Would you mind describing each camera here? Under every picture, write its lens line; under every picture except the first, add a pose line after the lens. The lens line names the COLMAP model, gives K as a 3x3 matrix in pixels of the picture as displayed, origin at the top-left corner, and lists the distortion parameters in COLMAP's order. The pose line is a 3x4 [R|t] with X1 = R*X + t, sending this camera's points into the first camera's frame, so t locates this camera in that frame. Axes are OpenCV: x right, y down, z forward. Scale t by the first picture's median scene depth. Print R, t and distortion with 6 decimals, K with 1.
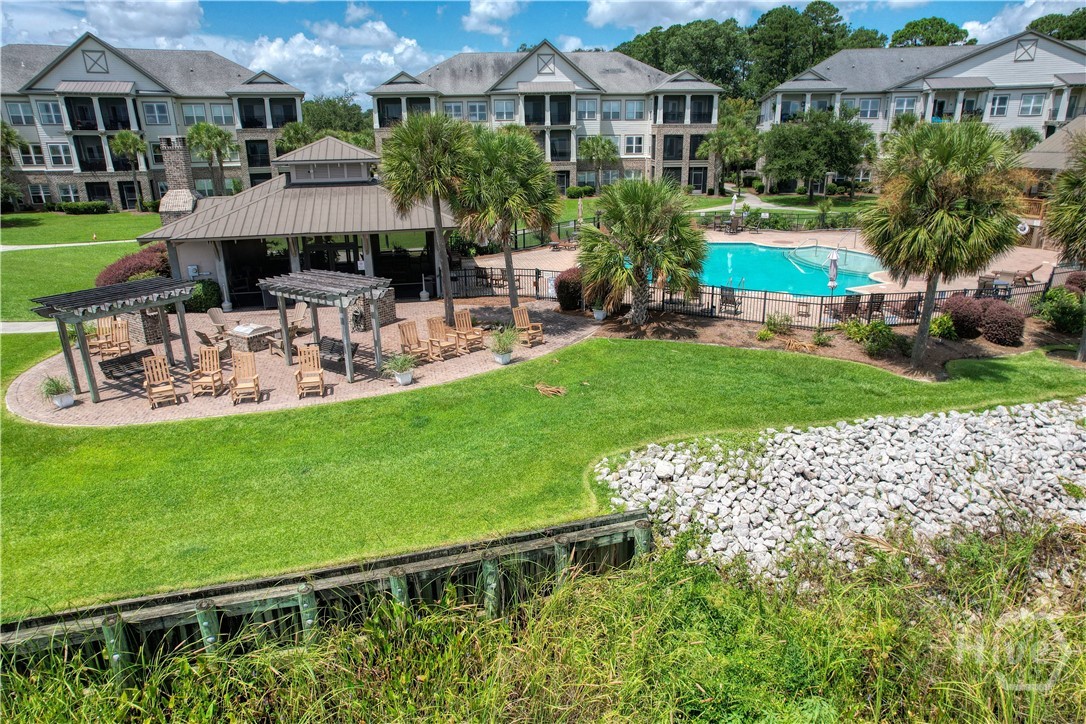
lens RADIAL K [[712.9, 0, 543.0], [0, 712.9, 362.0], [0, 0, 1]] dist [-0.058320, 0.075401]
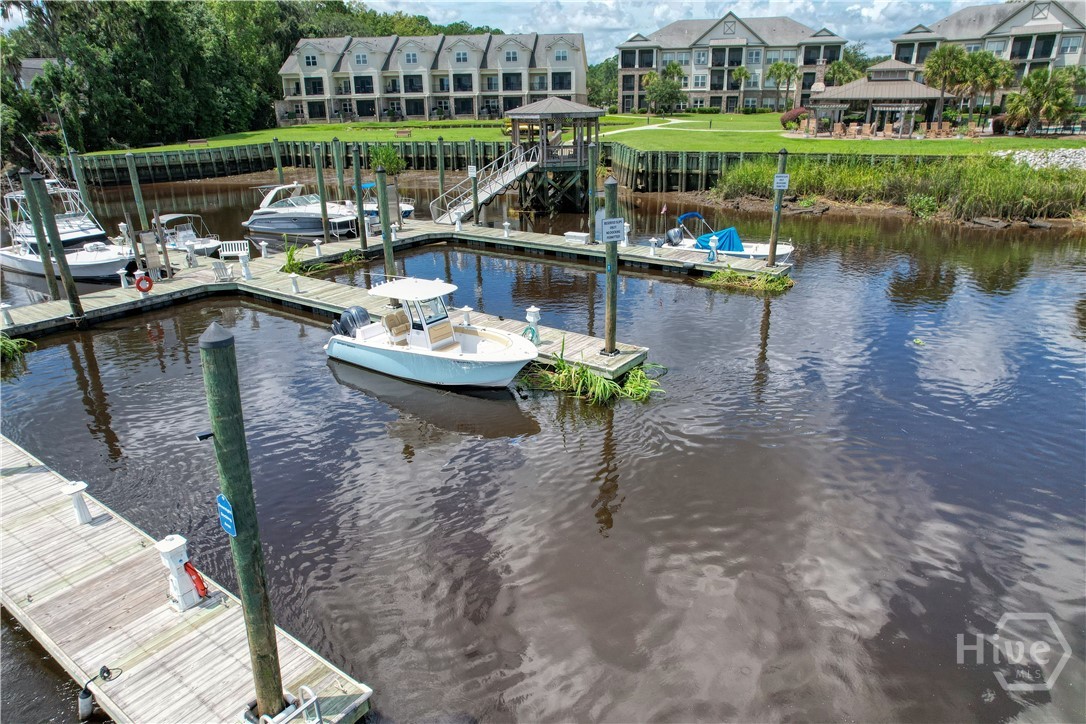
lens RADIAL K [[712.9, 0, 543.0], [0, 712.9, 362.0], [0, 0, 1]] dist [-0.058320, 0.075401]
pose [[0.827469, 0.202580, -0.523695, 0.067529], [-0.172723, 0.979262, 0.105894, 0.267349], [0.534286, 0.002830, 0.845299, -0.685056]]
